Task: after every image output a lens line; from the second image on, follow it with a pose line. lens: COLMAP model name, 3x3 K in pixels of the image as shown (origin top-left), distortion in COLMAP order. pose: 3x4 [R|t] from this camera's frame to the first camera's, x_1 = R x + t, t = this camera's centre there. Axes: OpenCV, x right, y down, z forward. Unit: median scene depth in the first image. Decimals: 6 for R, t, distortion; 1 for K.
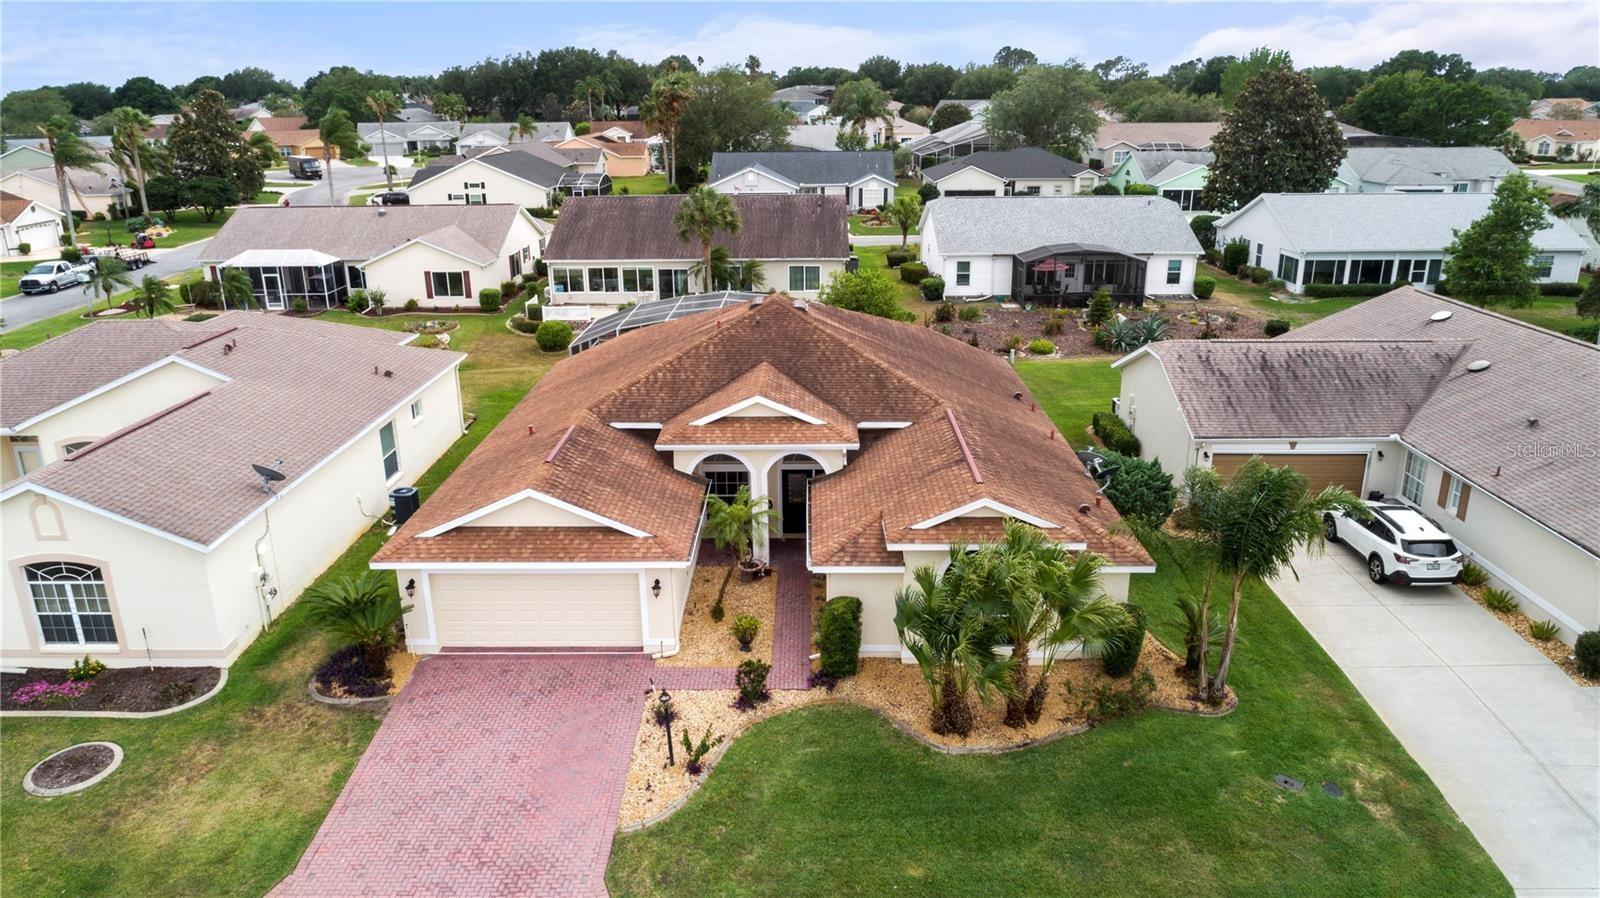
lens RADIAL K [[1070.6, 0, 797.1], [0, 1070.6, 450.8], [0, 0, 1]] dist [-0.019618, 0.007139]
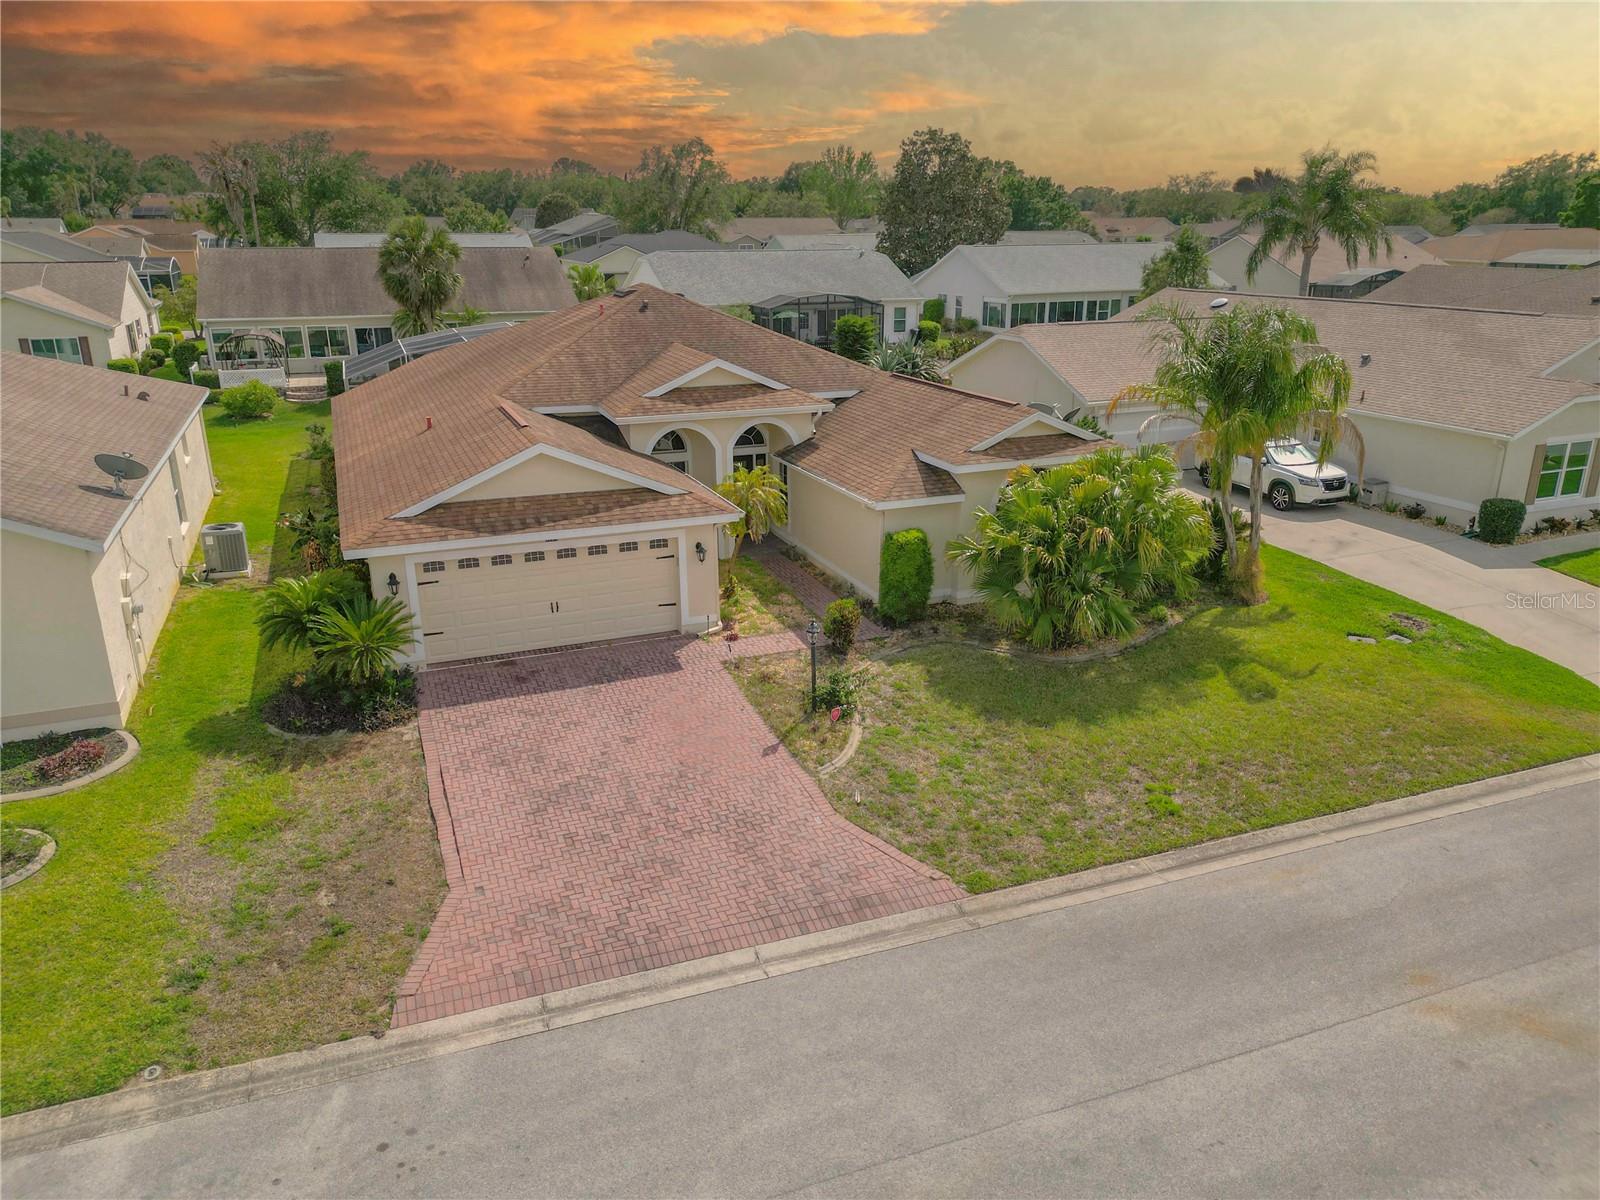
lens RADIAL K [[1111.5, 0, 800.8], [0, 1111.5, 598.2], [0, 0, 1]] dist [0.005226, -0.001050]
pose [[0.918167, -0.111998, 0.380035, -0.172616], [0.112539, 0.993428, 0.020875, 0.067186], [-0.379875, 0.023602, 0.924737, 0.063803]]
